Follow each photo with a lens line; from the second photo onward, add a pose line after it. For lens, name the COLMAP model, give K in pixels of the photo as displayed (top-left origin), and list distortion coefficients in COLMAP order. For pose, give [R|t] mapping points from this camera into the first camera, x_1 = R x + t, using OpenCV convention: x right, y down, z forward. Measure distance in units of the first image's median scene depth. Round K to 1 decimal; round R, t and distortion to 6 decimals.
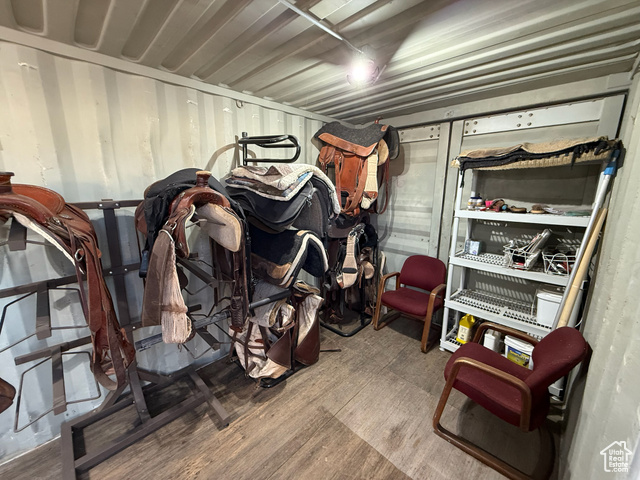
lens RADIAL K [[254.8, 0, 317.7], [0, 254.8, 239.6], [0, 0, 1]] dist [-0.001286, 0.000179]
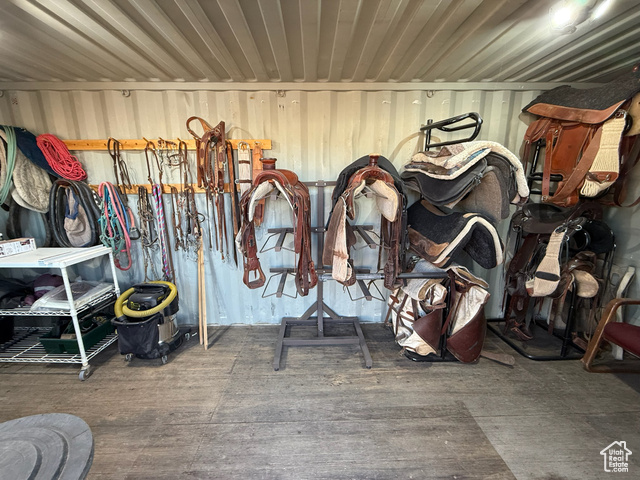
lens RADIAL K [[254.8, 0, 317.7], [0, 254.8, 239.6], [0, 0, 1]] dist [-0.001286, 0.000179]
pose [[0.717345, 0.136192, -0.683277, 0.194183], [-0.135717, 0.989237, 0.054692, 0.088448], [0.683371, 0.053499, 0.728108, -0.071170]]
